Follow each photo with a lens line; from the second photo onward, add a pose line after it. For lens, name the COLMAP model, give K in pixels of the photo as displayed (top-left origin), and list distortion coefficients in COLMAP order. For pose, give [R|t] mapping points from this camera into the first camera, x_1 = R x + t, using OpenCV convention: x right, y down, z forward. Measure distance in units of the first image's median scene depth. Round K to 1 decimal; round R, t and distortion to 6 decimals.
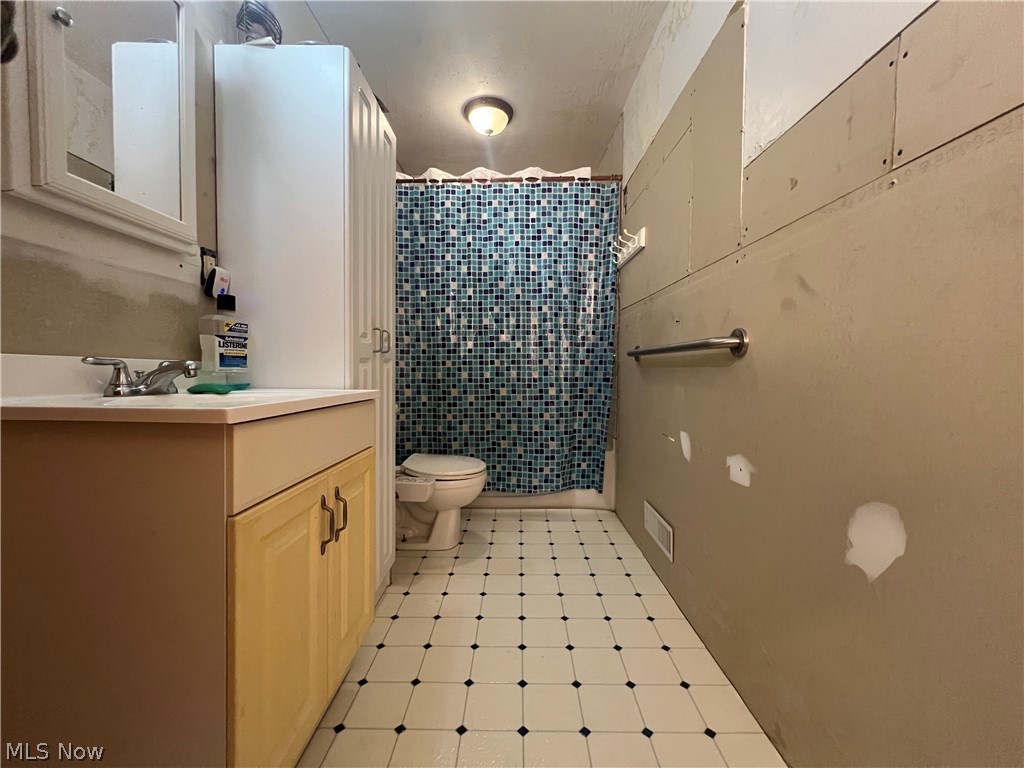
lens RADIAL K [[414.0, 0, 514.0], [0, 414.0, 381.3], [0, 0, 1]] dist [-0.001902, -0.000228]
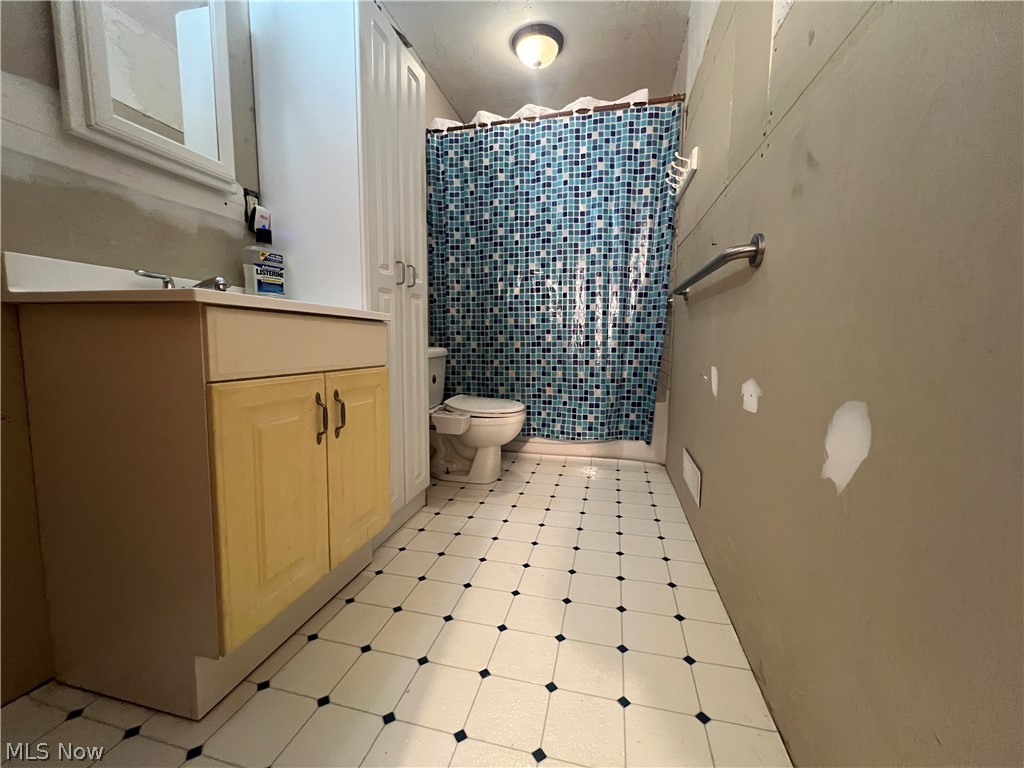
lens RADIAL K [[414.0, 0, 511.6], [0, 414.0, 382.4], [0, 0, 1]] dist [-0.001902, -0.000228]
pose [[0.973791, 0.025786, -0.225977, 0.114309], [-0.009001, 0.997143, 0.074992, 0.057683], [0.227266, -0.070993, 0.971242, 0.006942]]
